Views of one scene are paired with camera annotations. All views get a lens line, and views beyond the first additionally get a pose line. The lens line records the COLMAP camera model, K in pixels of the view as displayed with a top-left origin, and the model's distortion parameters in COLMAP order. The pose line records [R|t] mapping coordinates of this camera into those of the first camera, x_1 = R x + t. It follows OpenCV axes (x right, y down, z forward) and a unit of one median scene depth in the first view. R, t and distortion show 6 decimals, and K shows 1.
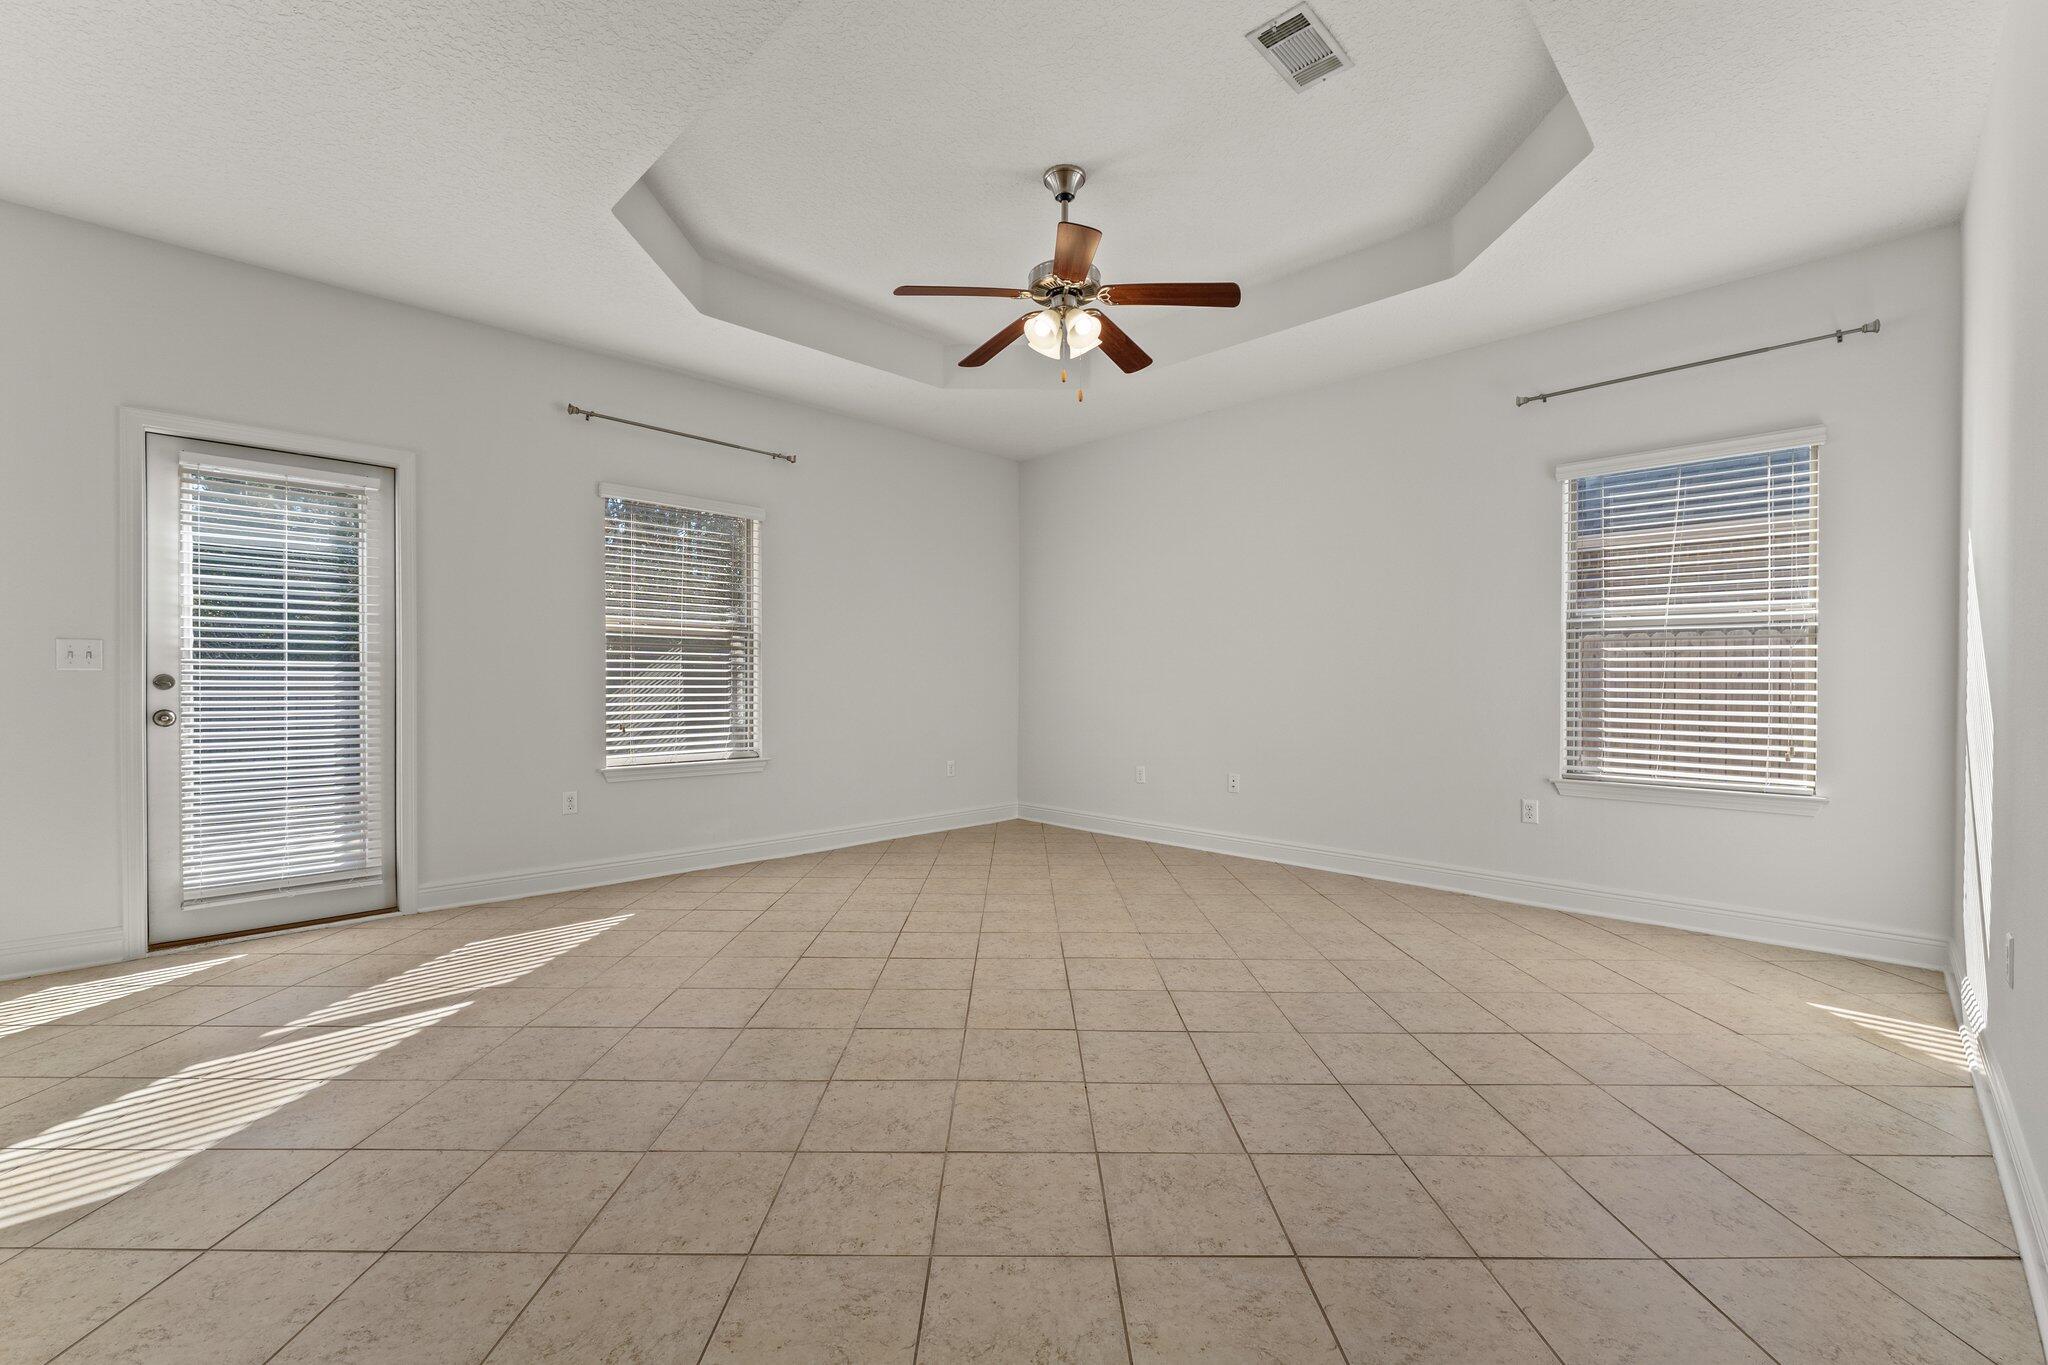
lens RADIAL K [[856.2, 0, 1021.9], [0, 856.2, 687.6], [0, 0, 1]] dist [-0.001888, -0.000357]
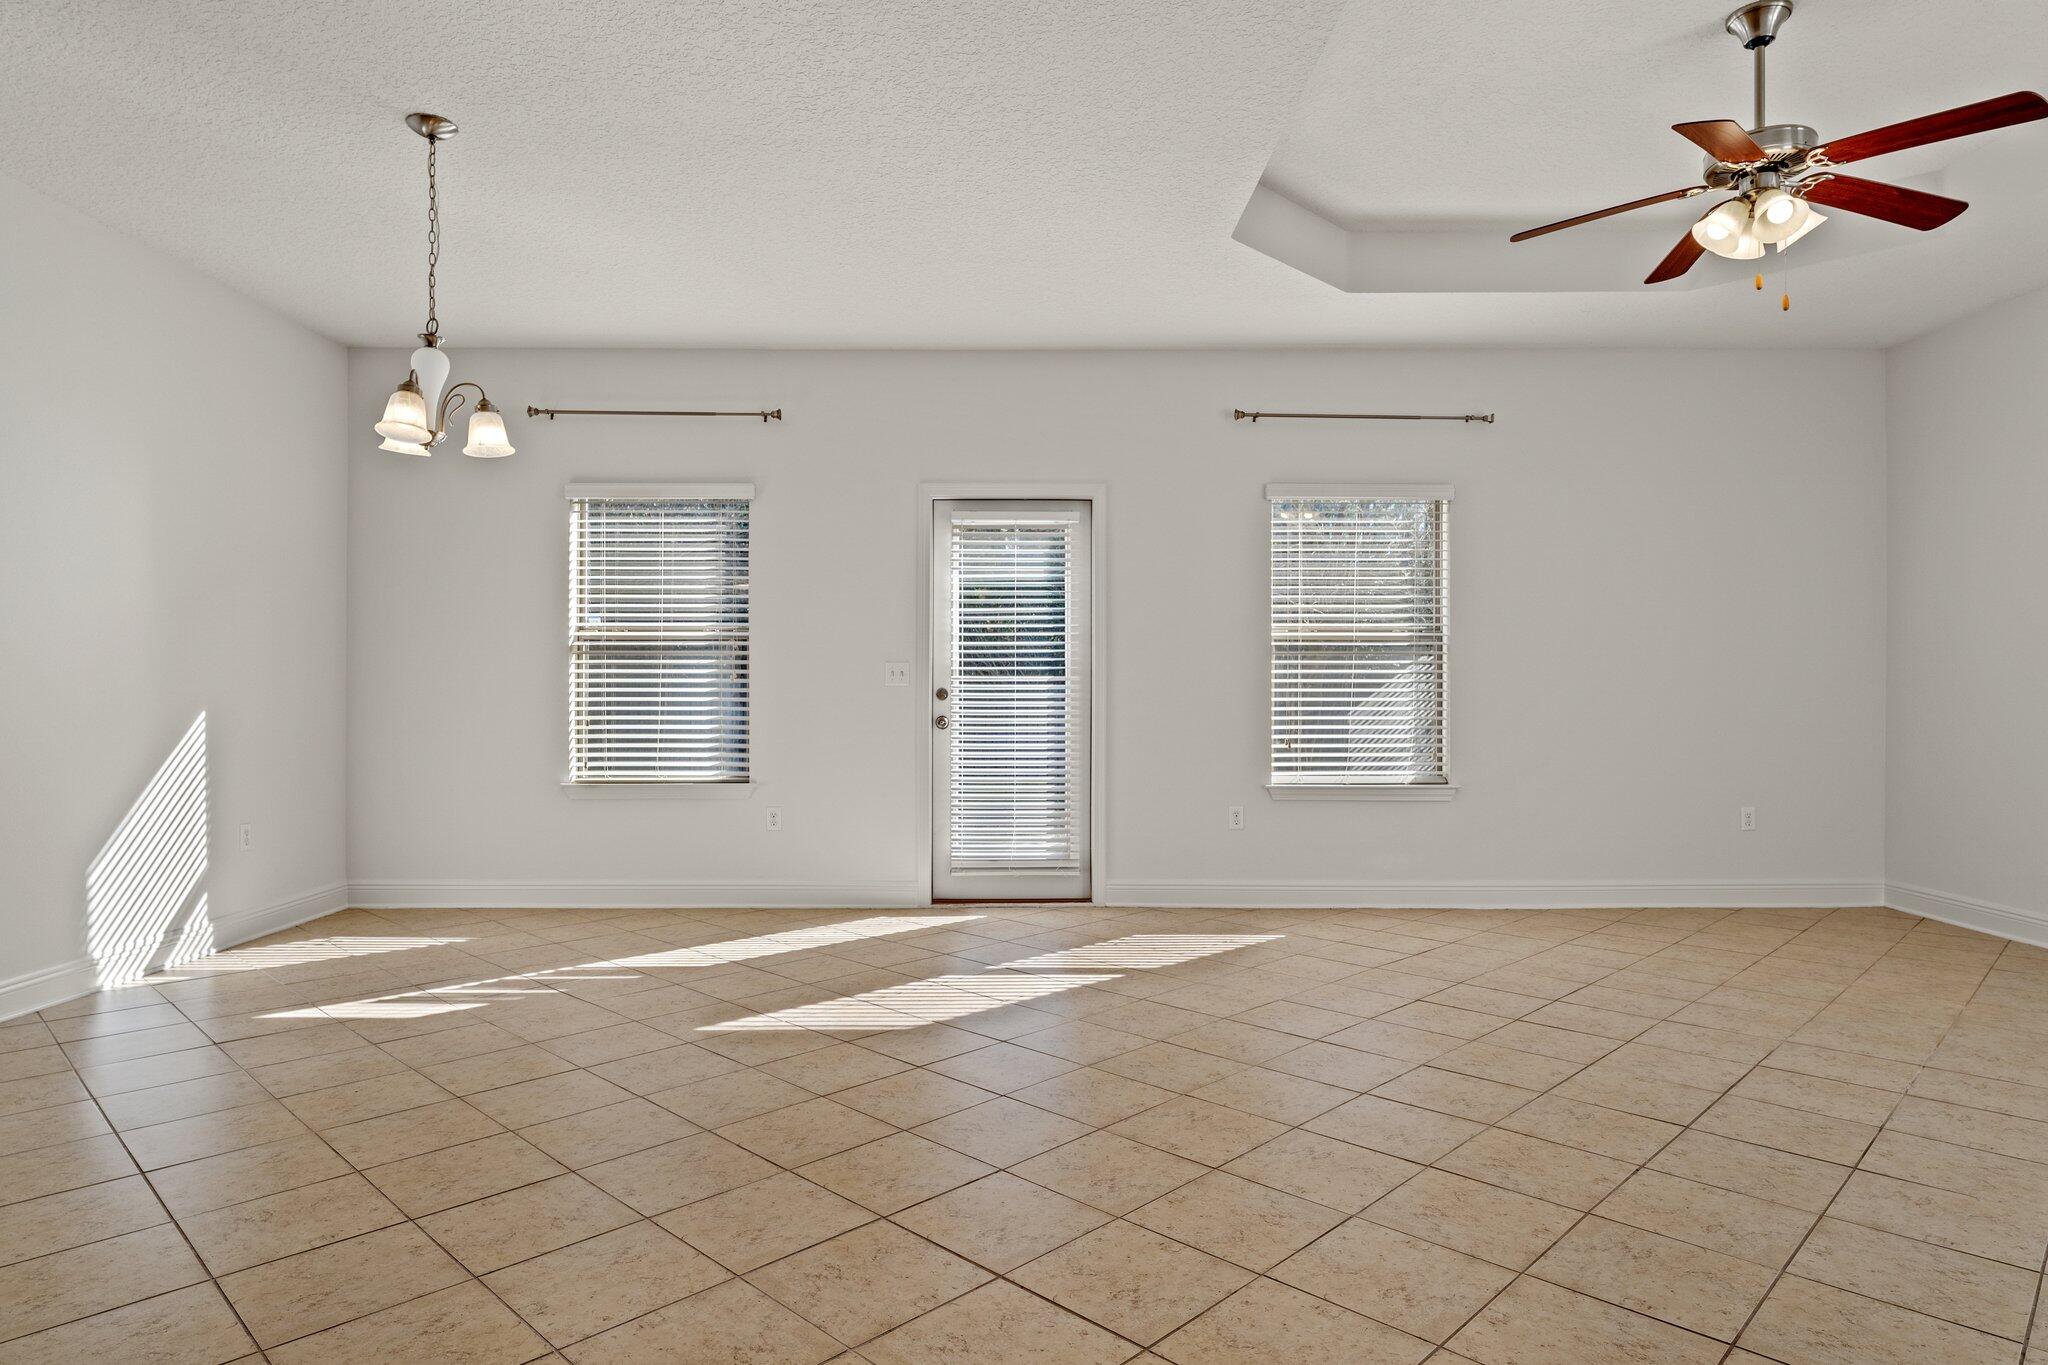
lens RADIAL K [[1300.4, 0, 1024.0], [0, 1300.4, 682.5], [0, 0, 1]] dist [0.005738, 0.000361]
pose [[0.706846, -0.006943, -0.707333, 0.403341], [-0.003277, 0.999909, -0.013090, 0.000723], [0.707359, 0.011570, 0.706759, -0.252950]]
